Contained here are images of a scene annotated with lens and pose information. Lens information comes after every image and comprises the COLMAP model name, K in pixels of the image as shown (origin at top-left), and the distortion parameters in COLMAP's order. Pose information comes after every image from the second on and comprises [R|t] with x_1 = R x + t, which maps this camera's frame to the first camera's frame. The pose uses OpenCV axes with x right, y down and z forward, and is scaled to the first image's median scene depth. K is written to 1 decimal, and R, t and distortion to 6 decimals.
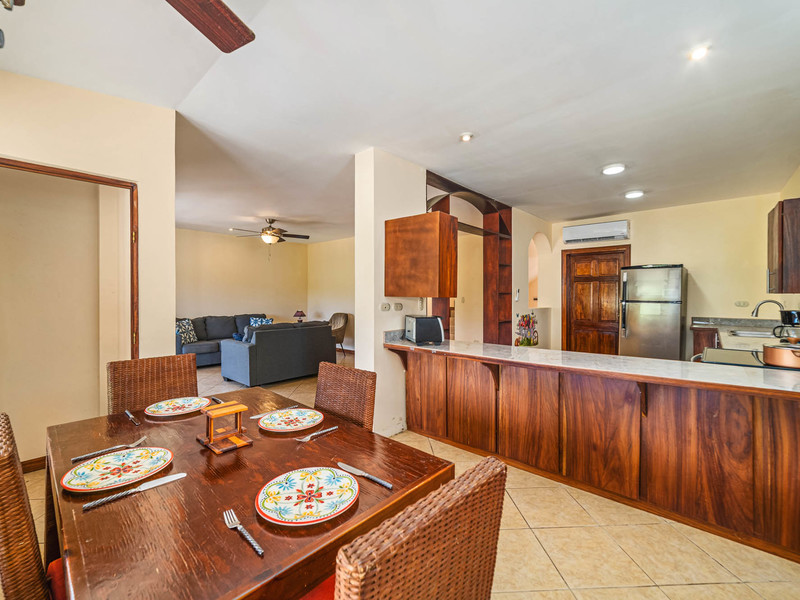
lens RADIAL K [[347.0, 0, 399.1], [0, 347.0, 299.2], [0, 0, 1]] dist [-0.004767, 0.000326]
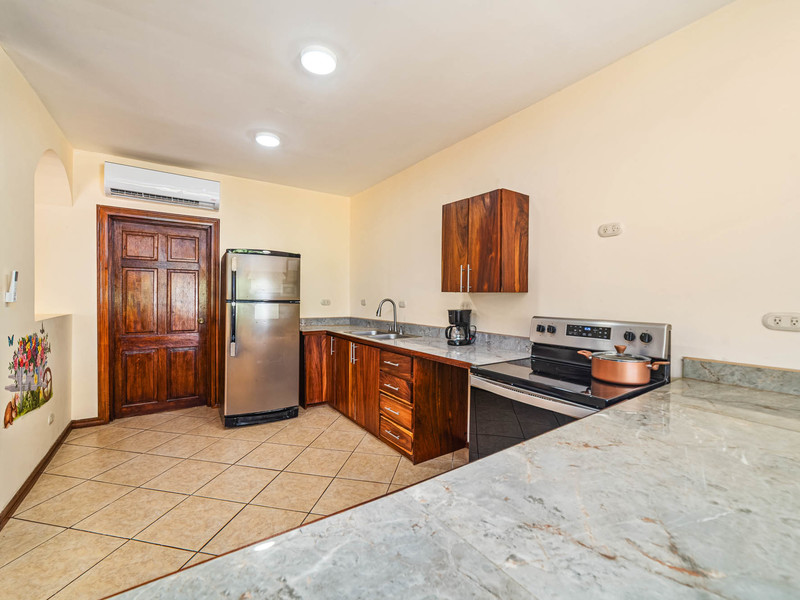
lens RADIAL K [[347.0, 0, 400.8], [0, 347.0, 299.6], [0, 0, 1]] dist [-0.004767, 0.000326]
pose [[0.236399, -0.006563, 0.971634, 0.073094], [-0.002390, 0.999970, 0.007336, -0.002255], [-0.971653, -0.004057, 0.236376, 0.477481]]
